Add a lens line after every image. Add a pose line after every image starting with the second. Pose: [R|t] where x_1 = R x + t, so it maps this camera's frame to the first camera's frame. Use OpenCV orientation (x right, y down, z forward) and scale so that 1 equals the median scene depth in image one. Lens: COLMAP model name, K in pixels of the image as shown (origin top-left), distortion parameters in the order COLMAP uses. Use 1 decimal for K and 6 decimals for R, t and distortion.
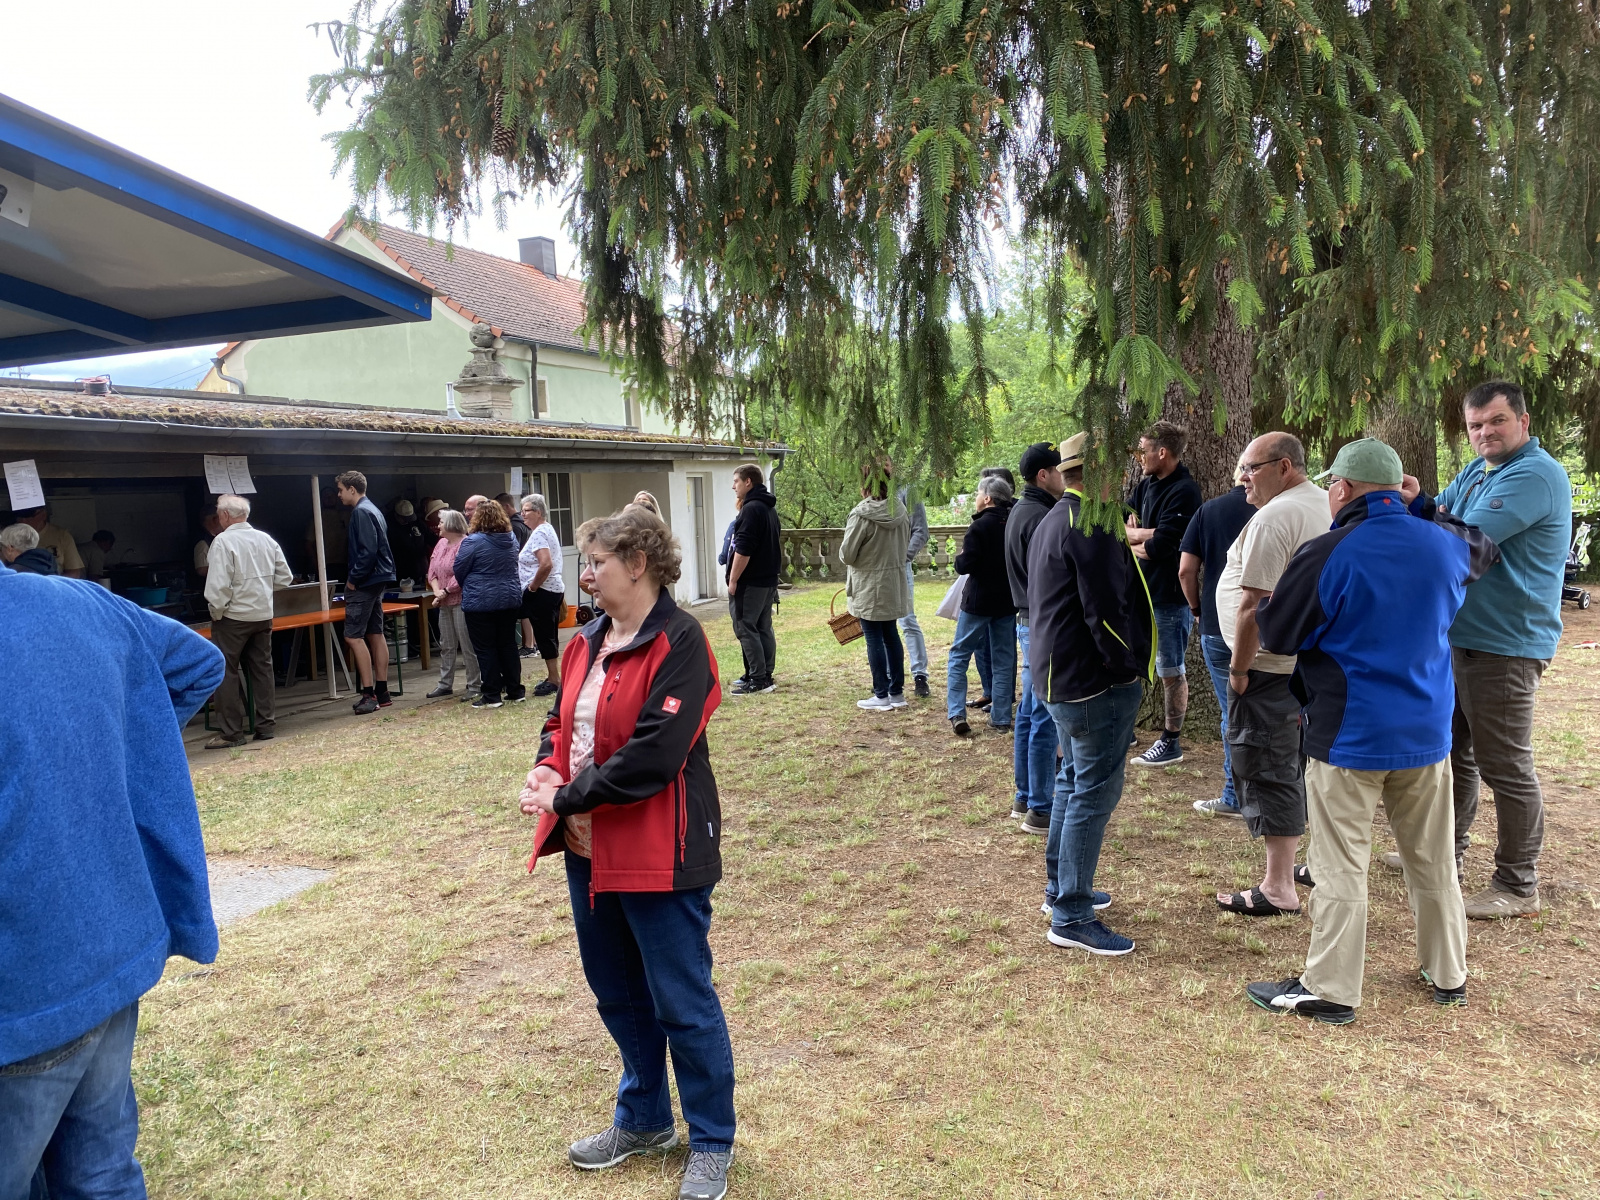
lens RADIAL K [[1196.3, 0, 800.0], [0, 1196.3, 568.0], [0, 0, 1]] dist [0.002797, -0.004444]
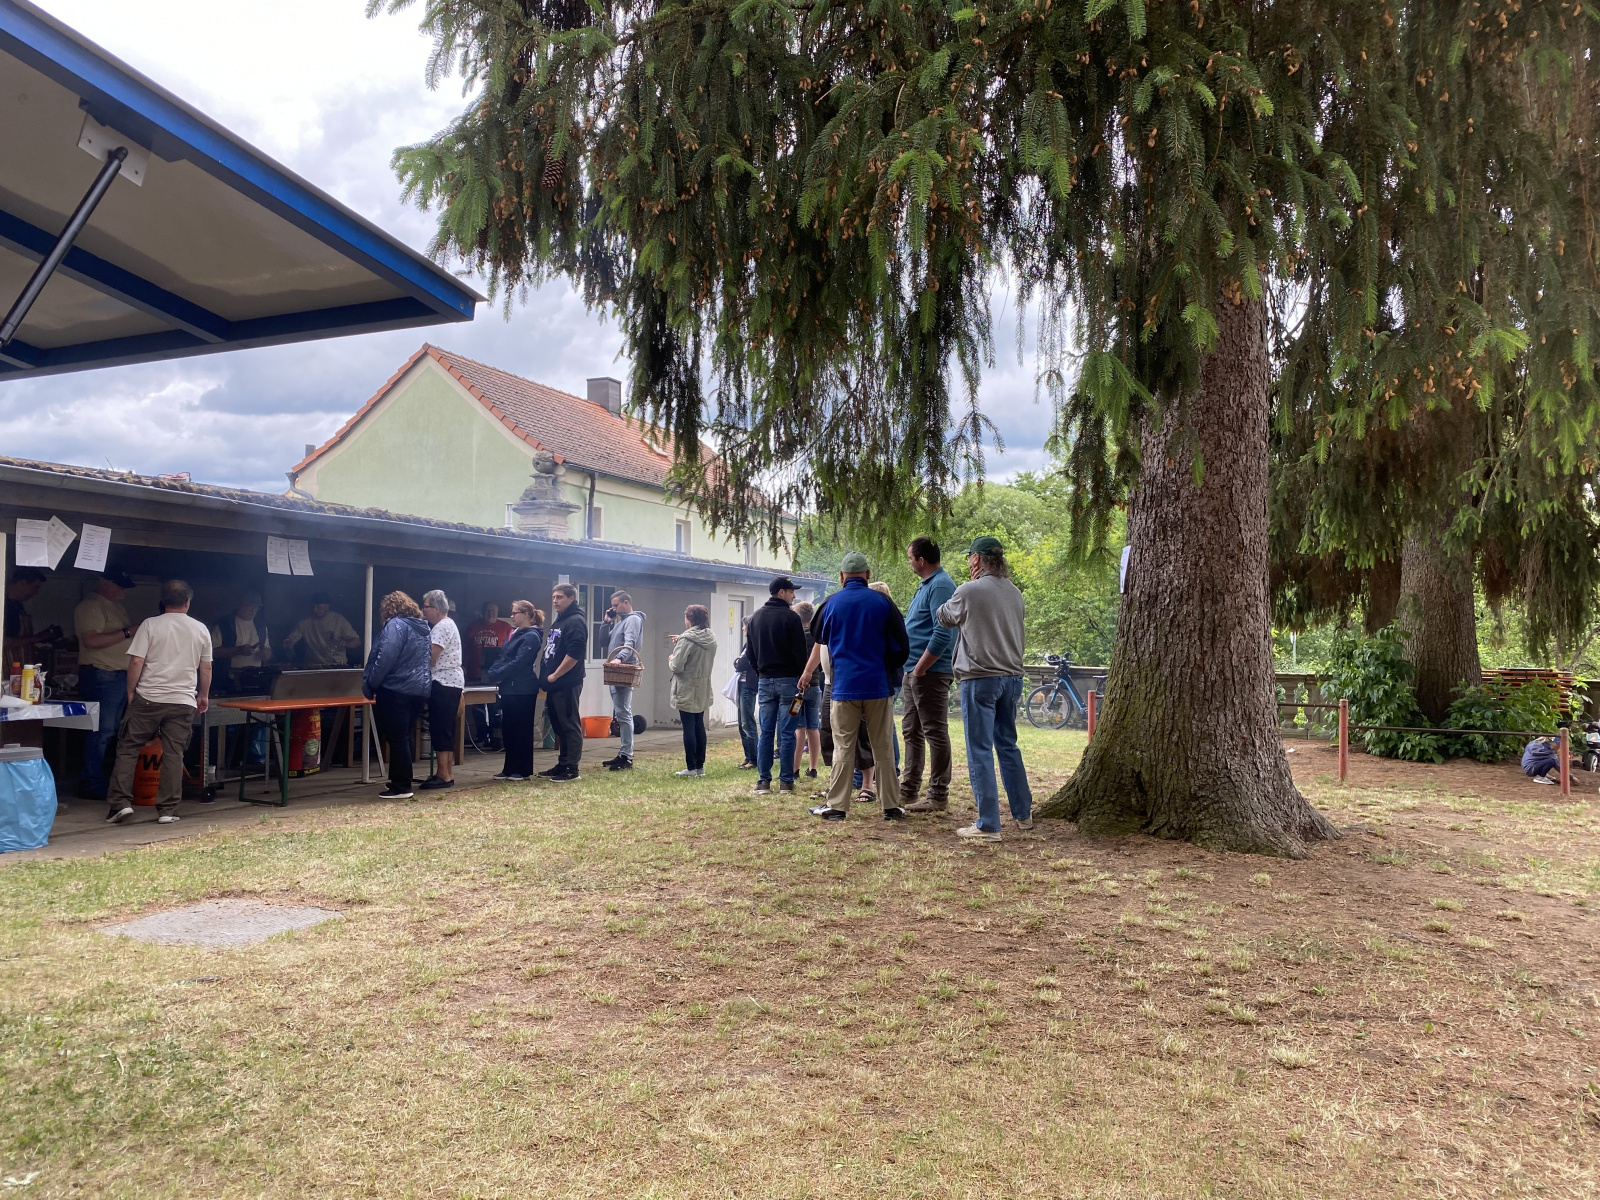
lens RADIAL K [[1196.3, 0, 800.0], [0, 1196.3, 568.0], [0, 0, 1]] dist [0.002797, -0.004444]
pose [[0.997759, 0.049970, -0.044486, 0.033695], [-0.055410, 0.989844, -0.130911, 0.087299], [0.037493, 0.133083, 0.990396, -0.043139]]
